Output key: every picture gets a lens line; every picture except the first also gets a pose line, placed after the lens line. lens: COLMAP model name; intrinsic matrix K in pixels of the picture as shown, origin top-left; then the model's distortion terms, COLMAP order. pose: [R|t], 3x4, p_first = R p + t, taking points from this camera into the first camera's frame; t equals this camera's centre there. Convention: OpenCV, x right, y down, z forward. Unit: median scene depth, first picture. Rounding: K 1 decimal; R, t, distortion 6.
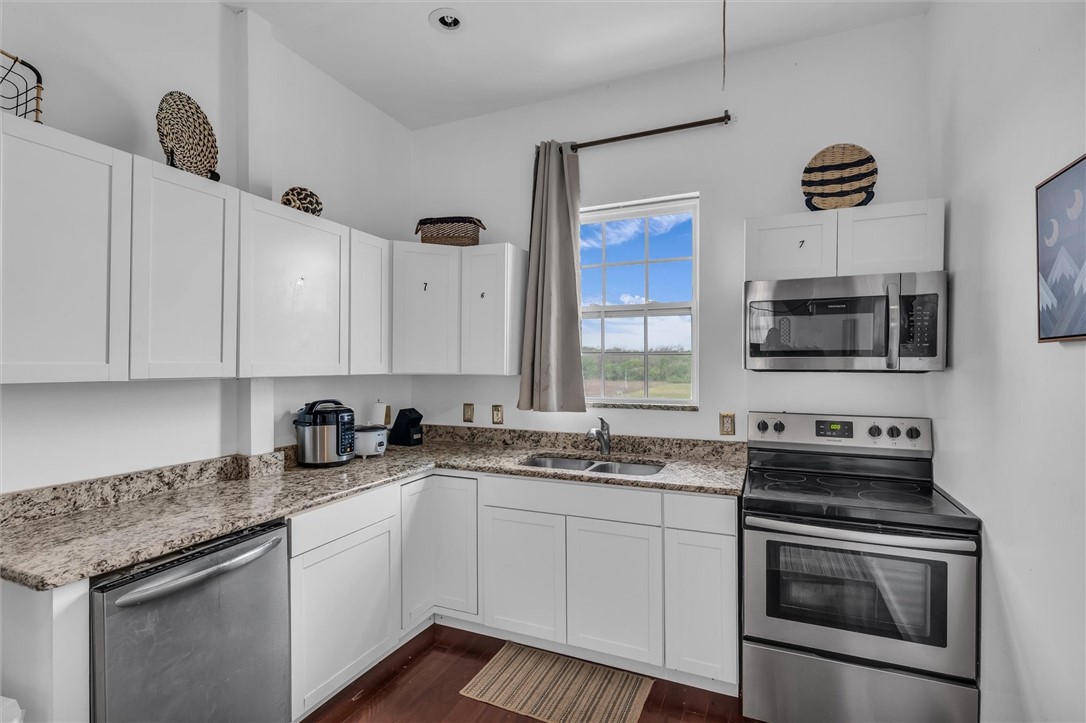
lens RADIAL K [[514.0, 0, 545.2], [0, 514.0, 365.9], [0, 0, 1]] dist [-0.000268, 0.000258]
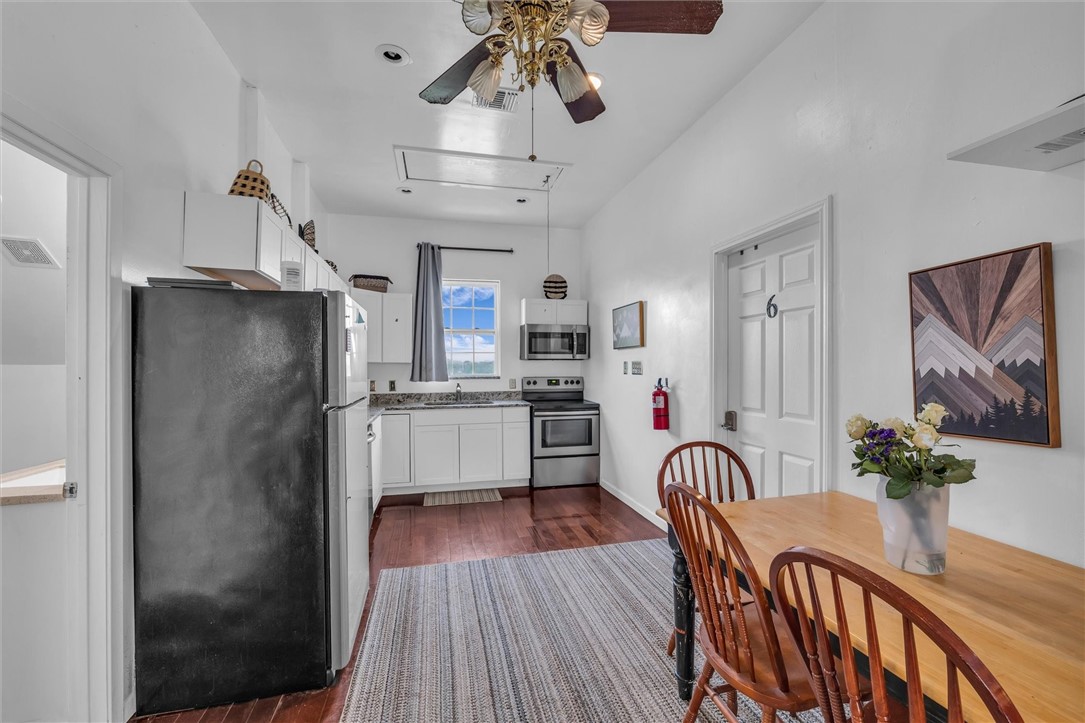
lens RADIAL K [[452.5, 0, 540.2], [0, 452.5, 371.0], [0, 0, 1]] dist [-0.010679, -0.000210]
pose [[0.799319, -0.009159, 0.600837, -0.870527], [0.008237, 0.999957, 0.004285, 0.055449], [-0.600851, 0.001524, 0.799360, -0.792121]]
